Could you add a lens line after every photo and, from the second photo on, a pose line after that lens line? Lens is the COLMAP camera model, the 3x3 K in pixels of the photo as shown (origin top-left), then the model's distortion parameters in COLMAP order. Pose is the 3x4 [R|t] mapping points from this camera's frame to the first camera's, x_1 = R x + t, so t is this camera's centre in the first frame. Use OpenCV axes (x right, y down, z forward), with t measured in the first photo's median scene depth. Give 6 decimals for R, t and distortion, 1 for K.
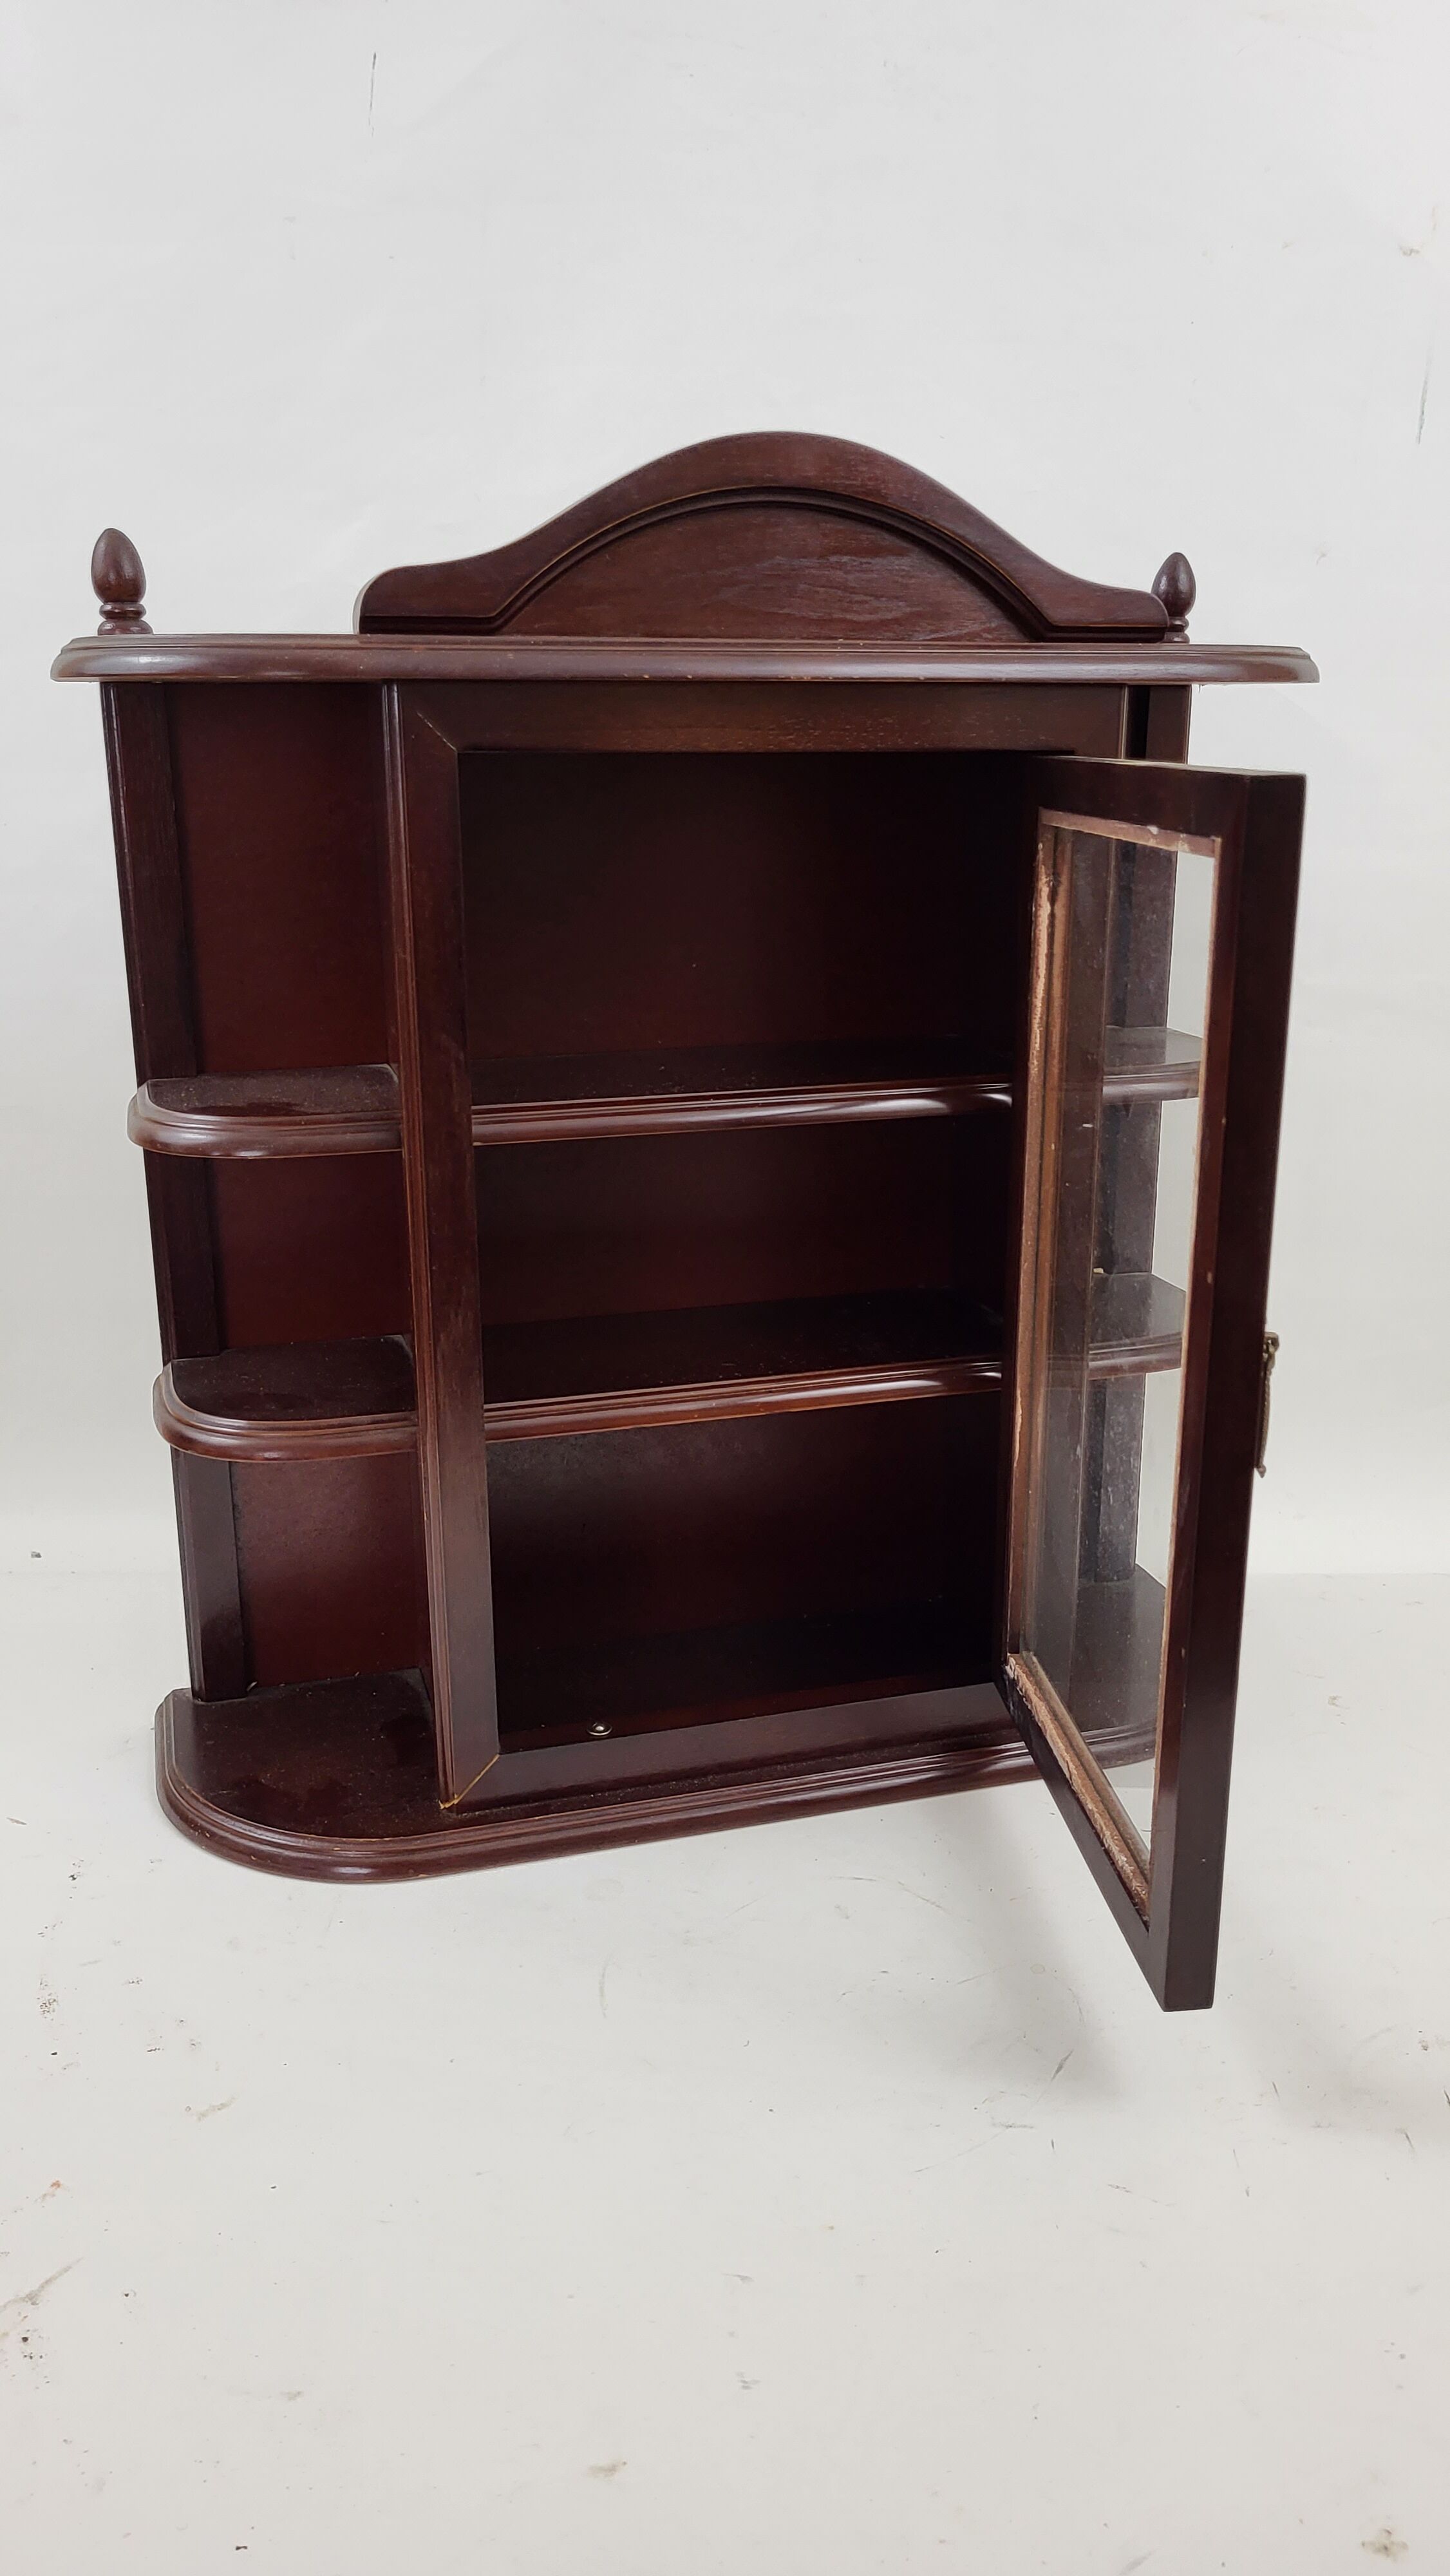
lens RADIAL K [[1982.5, 0, 736.3], [0, 1982.5, 1294.8], [0, 0, 1]] dist [0.004793, -0.023777]
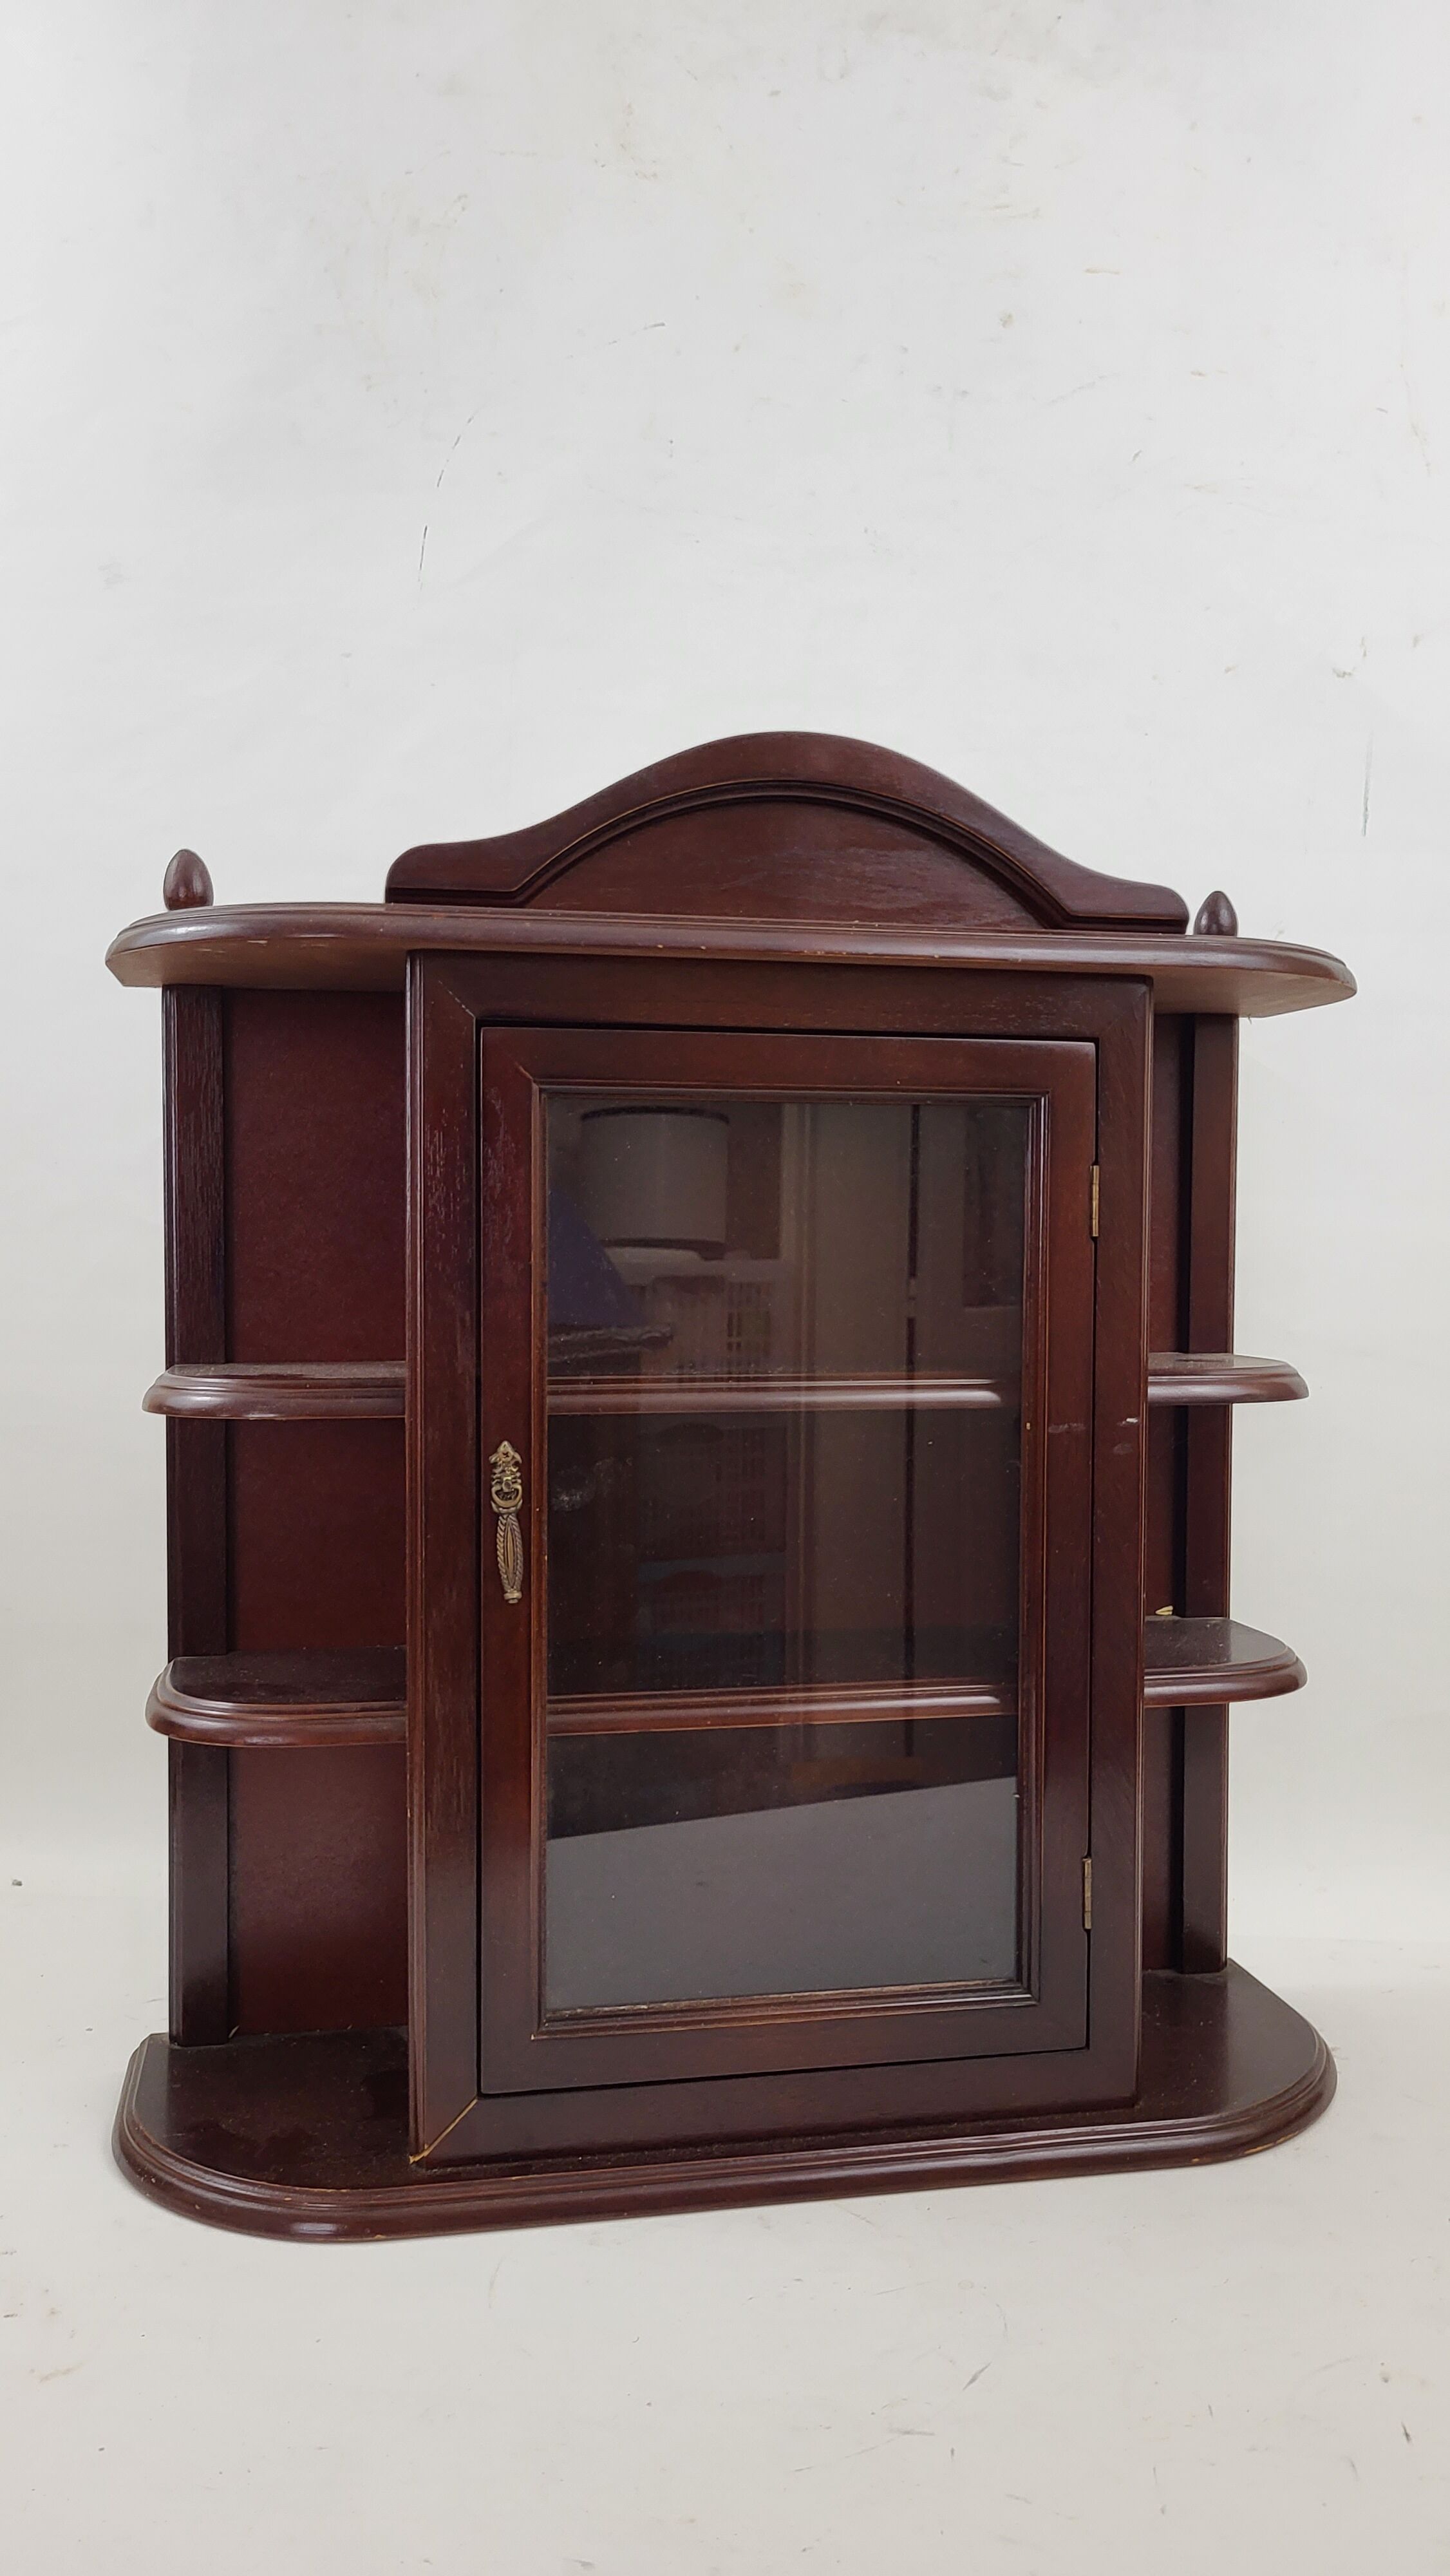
lens RADIAL K [[1982.5, 0, 707.4], [0, 1982.5, 1301.3], [0, 0, 1]] dist [0.004793, -0.023777]
pose [[0.995027, 0.007881, -0.099292, 0.071850], [-0.033286, 0.965866, -0.256897, 0.112200], [0.093878, 0.258924, 0.961325, 0.055074]]
